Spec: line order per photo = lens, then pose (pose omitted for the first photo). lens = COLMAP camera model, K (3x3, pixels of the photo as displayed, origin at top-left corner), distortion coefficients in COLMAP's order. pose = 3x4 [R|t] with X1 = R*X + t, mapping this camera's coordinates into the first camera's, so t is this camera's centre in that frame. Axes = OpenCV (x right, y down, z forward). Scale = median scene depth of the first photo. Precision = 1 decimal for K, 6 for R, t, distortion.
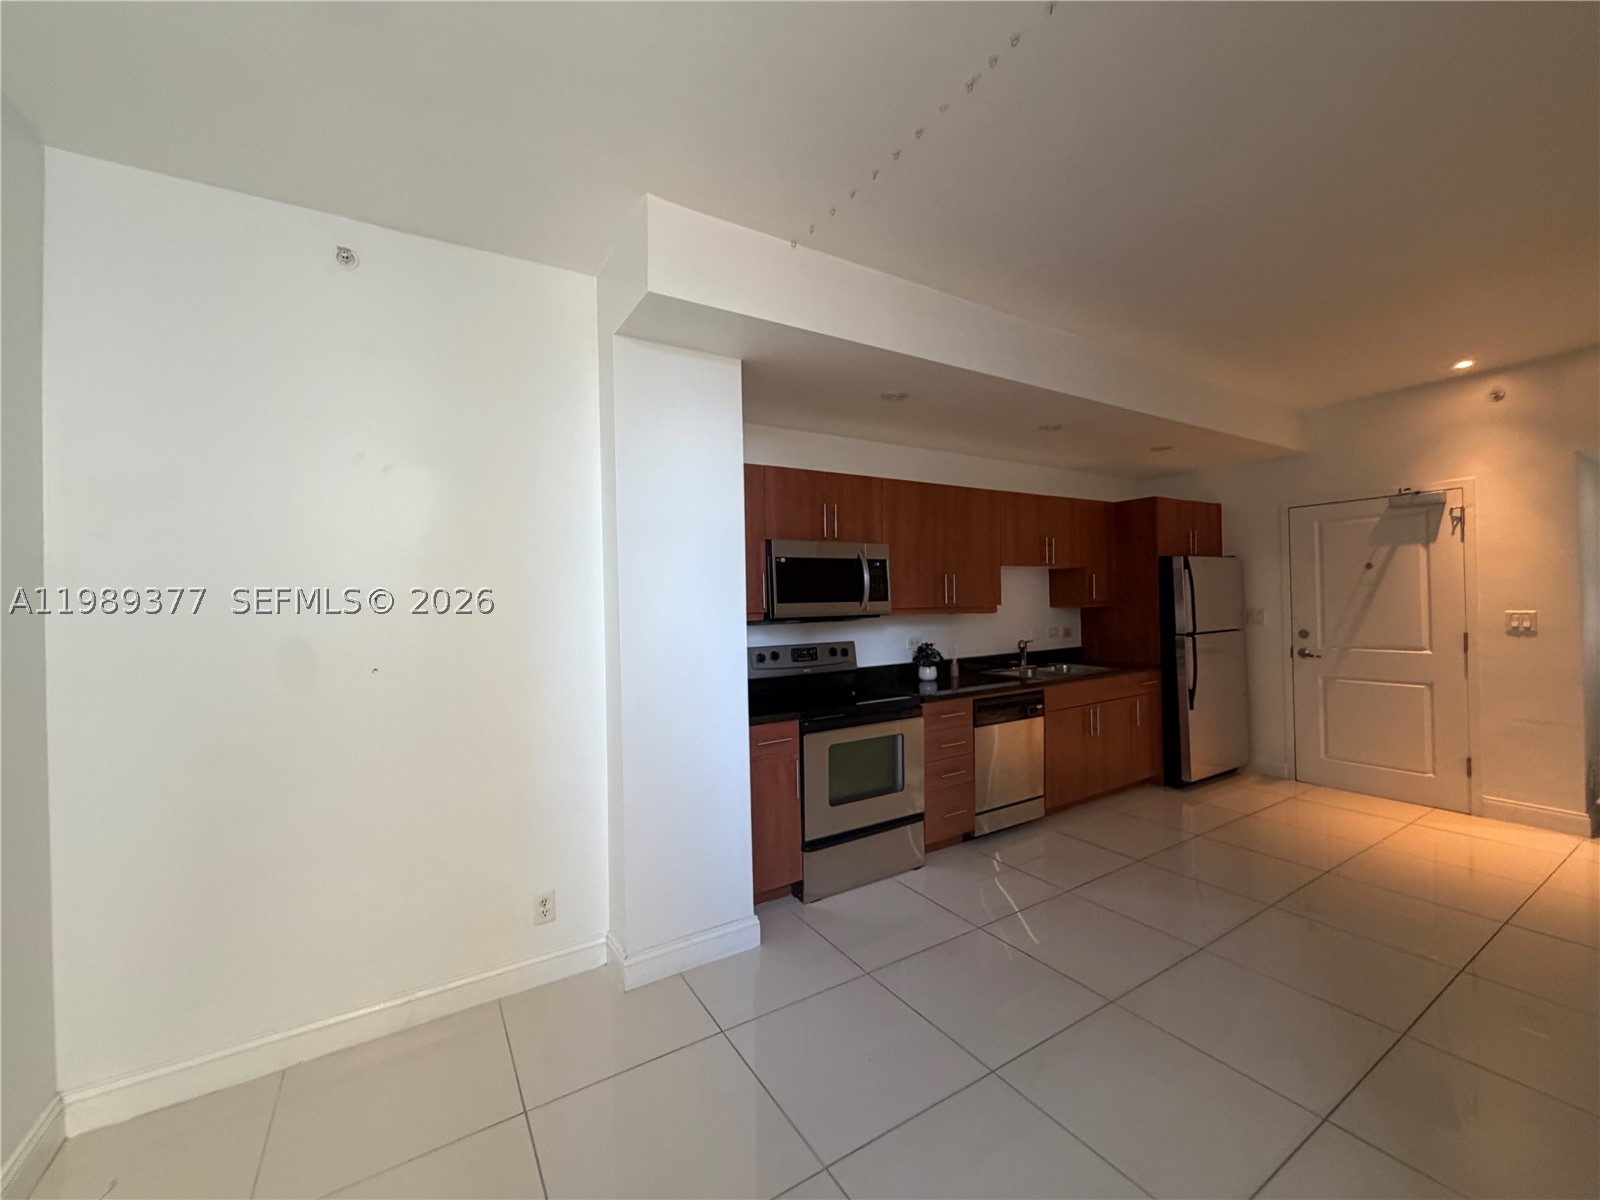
lens RADIAL K [[641.5, 0, 800.0], [0, 641.5, 600.0], [0, 0, 1]] dist [0.003003, -0.000048]
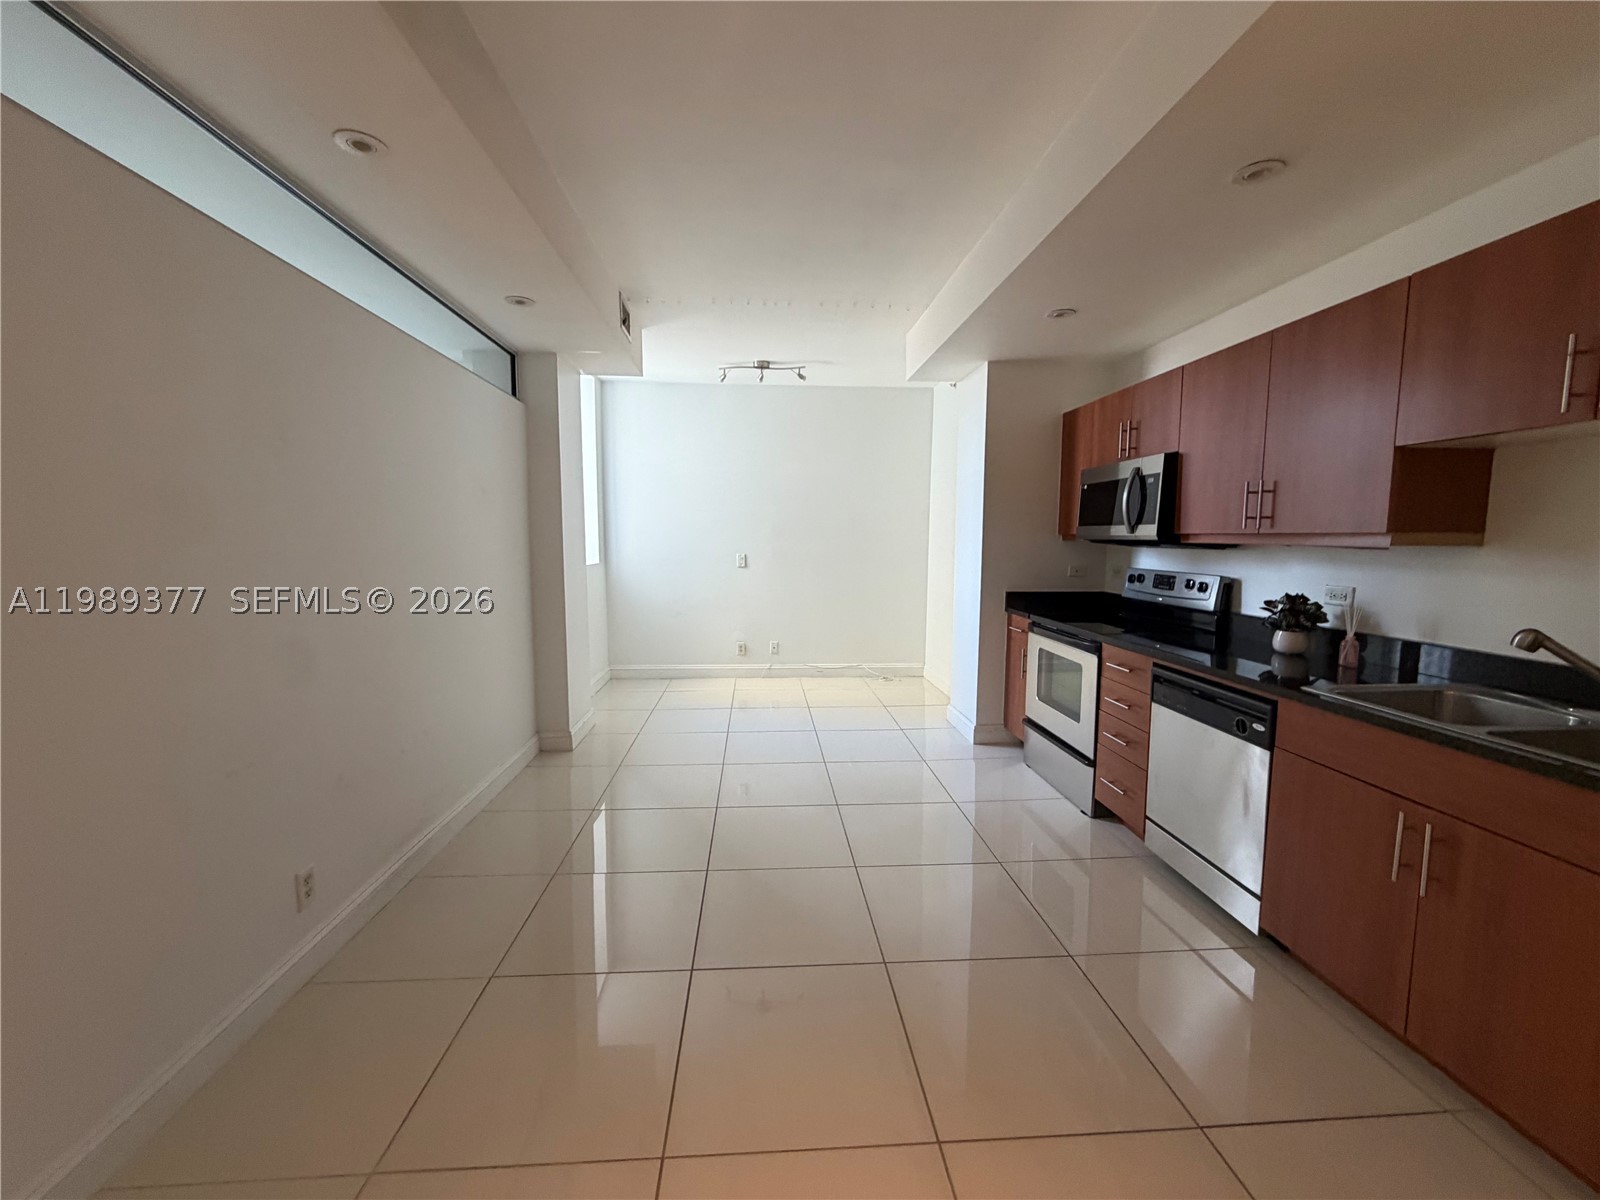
lens RADIAL K [[638.2, 0, 800.0], [0, 638.2, 600.0], [0, 0, 1]] dist [0.000966, -0.000086]
pose [[-0.472384, 0.106265, -0.874964, 0.967628], [0.005340, 0.993032, 0.117721, -0.000516], [0.881377, 0.050938, -0.469660, 0.883264]]
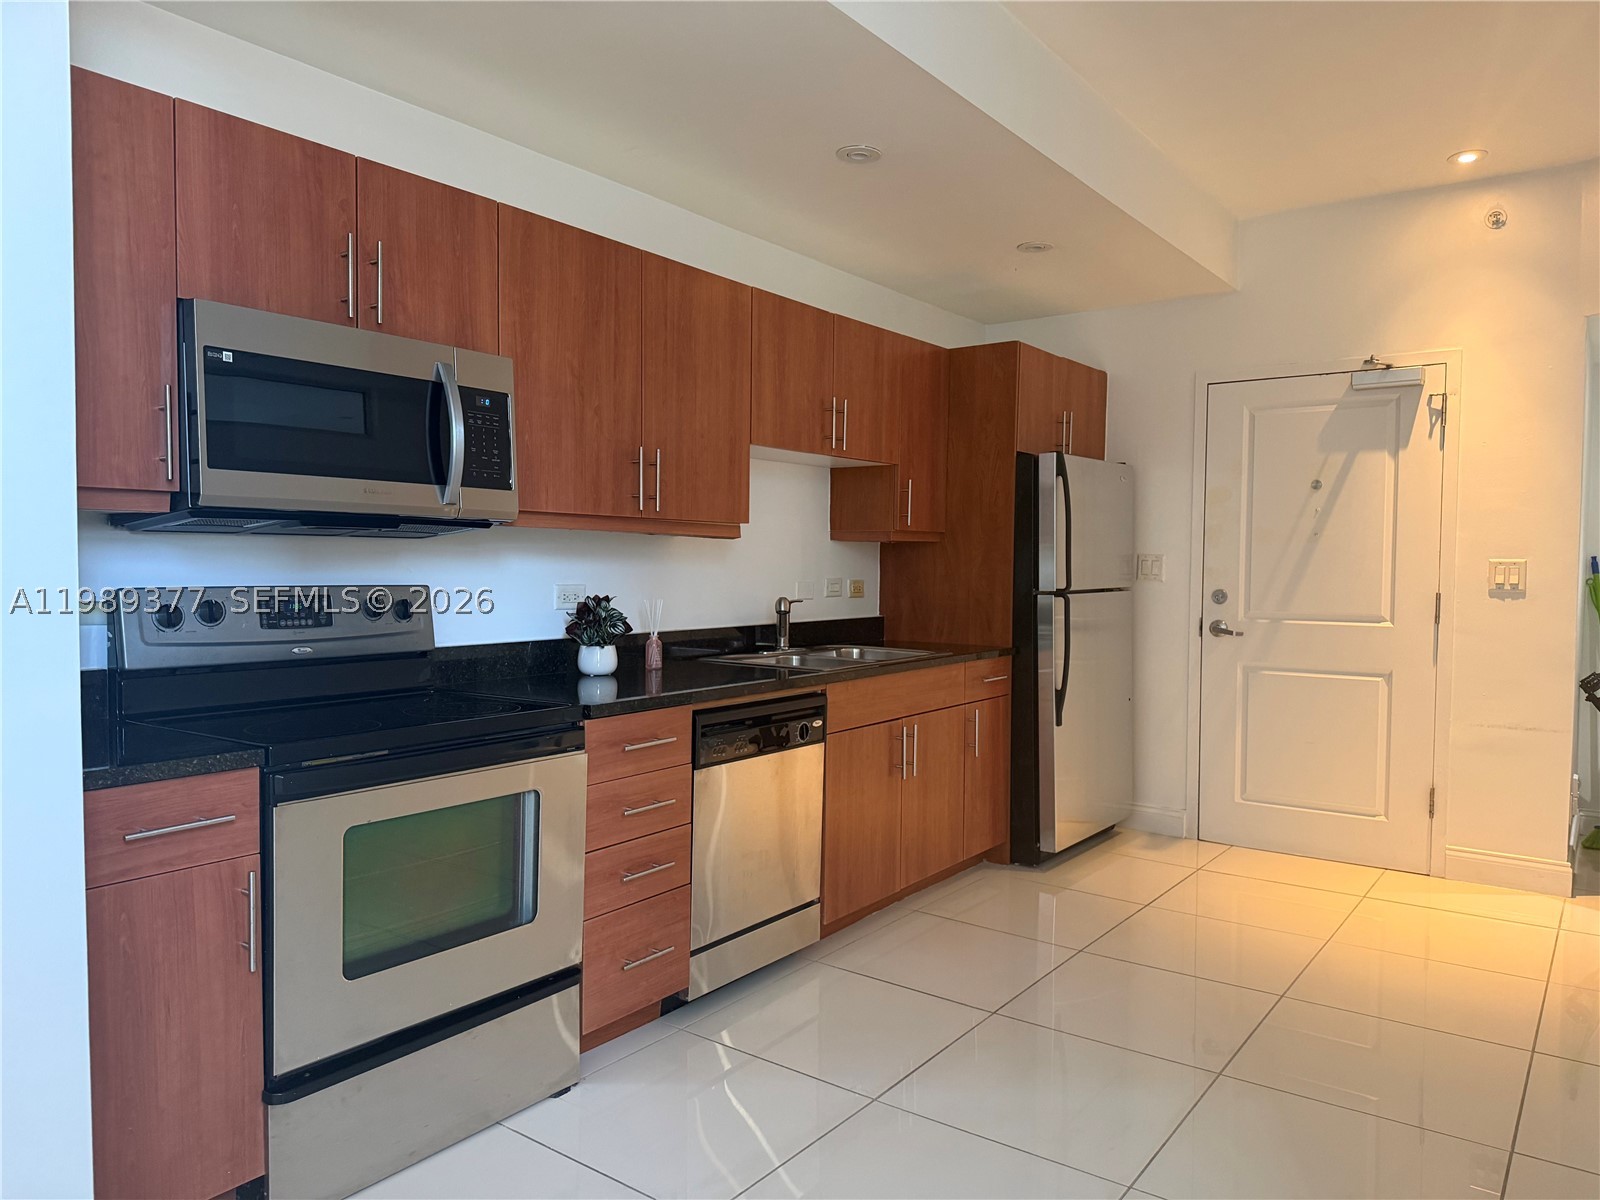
lens RADIAL K [[1114.9, 0, 805.2], [0, 1114.9, 606.5], [0, 0, 1]] dist [0.144121, -0.250127]
pose [[0.927774, 0.013950, 0.372882, 0.034607], [-0.028536, 0.999027, 0.033626, 0.043801], [-0.372050, -0.041838, 0.927269, 0.188391]]
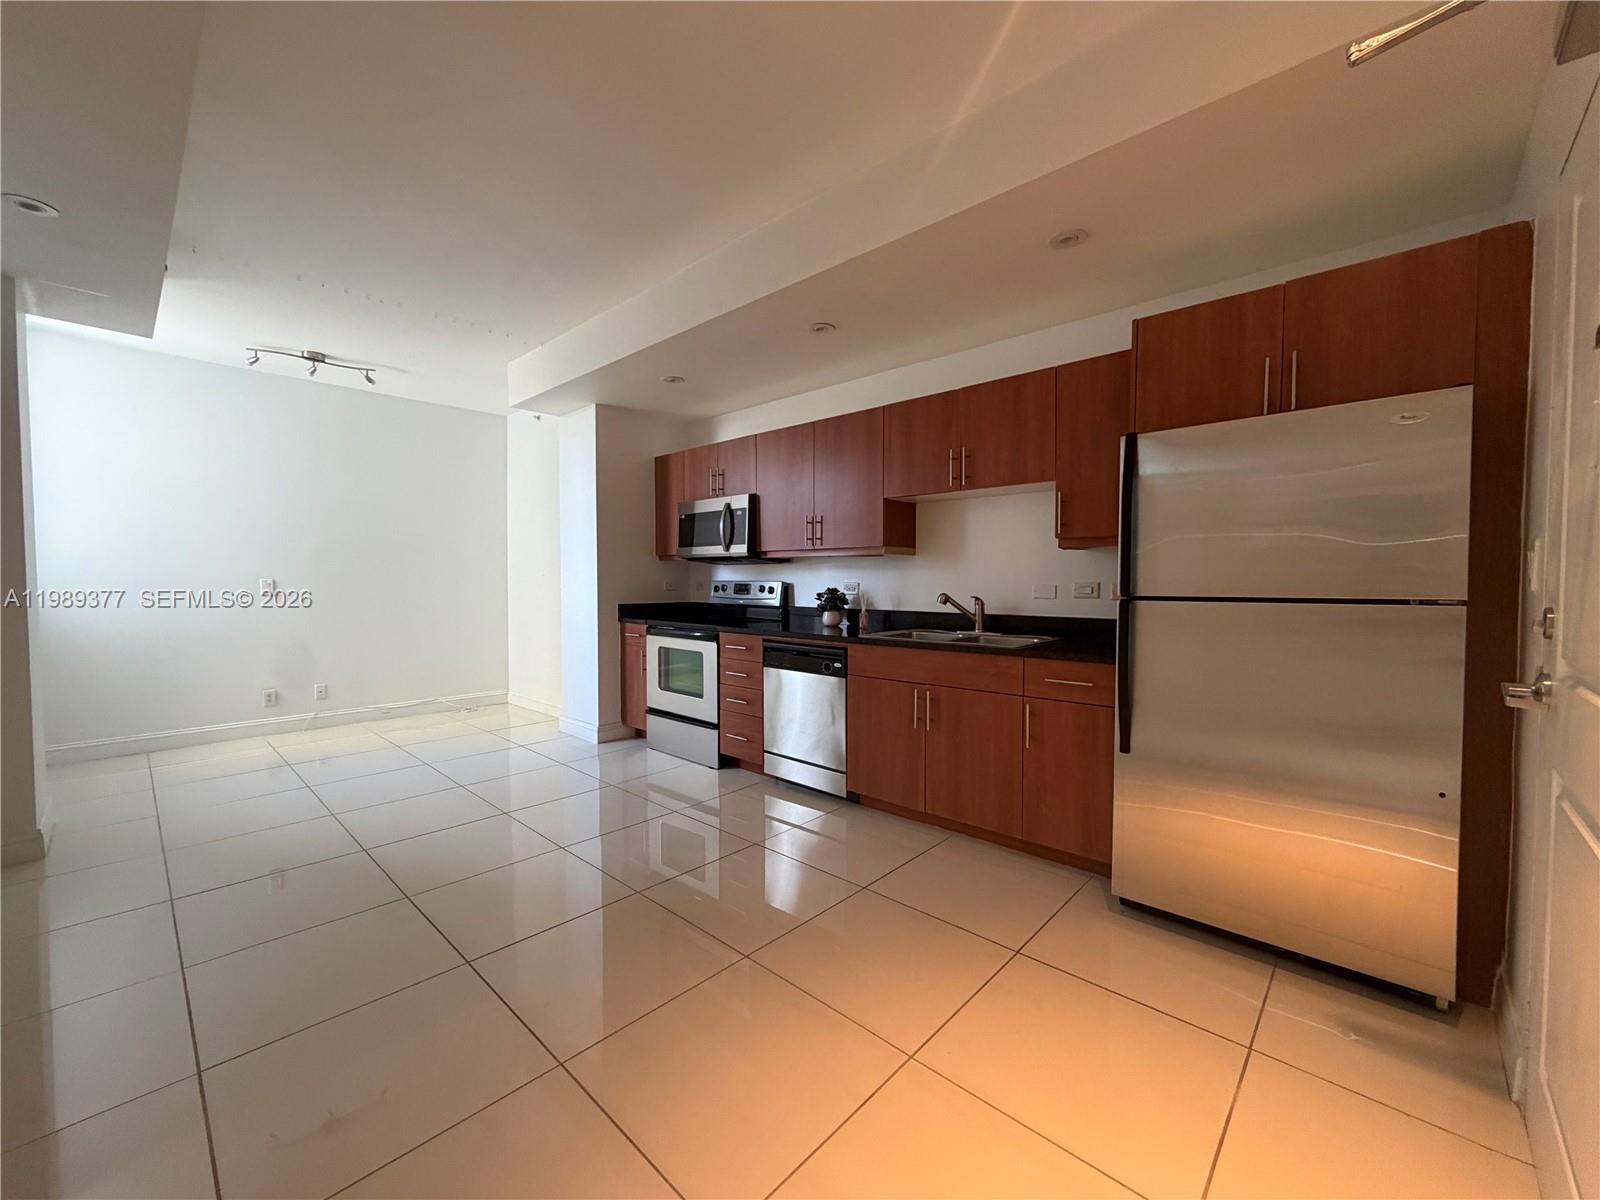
lens RADIAL K [[638.2, 0, 800.0], [0, 638.2, 600.0], [0, 0, 1]] dist [0.000966, -0.000086]
pose [[0.258155, 0.053297, -0.964632, 1.130742], [-0.006424, 0.998550, 0.053452, 0.035405], [0.966082, -0.007602, 0.258123, 0.715315]]
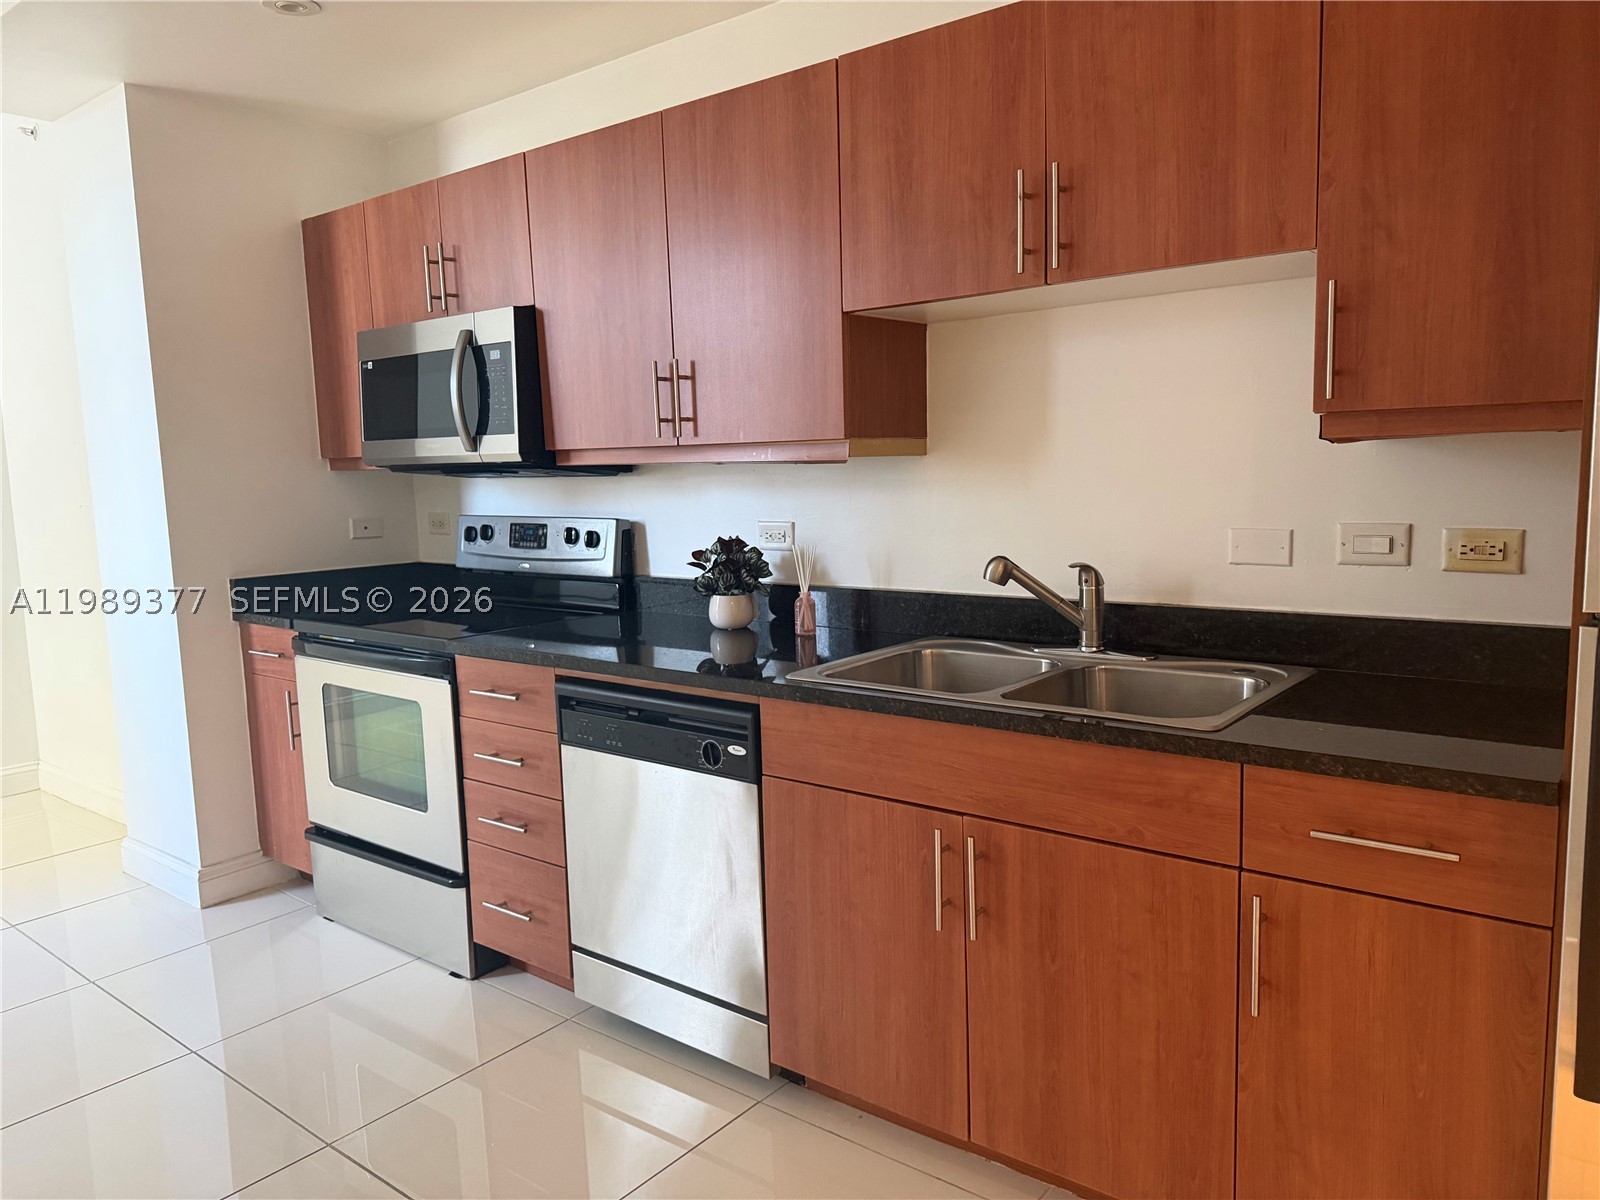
lens RADIAL K [[1114.9, 0, 805.2], [0, 1114.9, 606.5], [0, 0, 1]] dist [0.144121, -0.250127]
pose [[0.330440, 0.131635, -0.934602, 0.886042], [0.020493, 0.988992, 0.146541, 0.009238], [0.943605, -0.067575, 0.324105, 0.827482]]
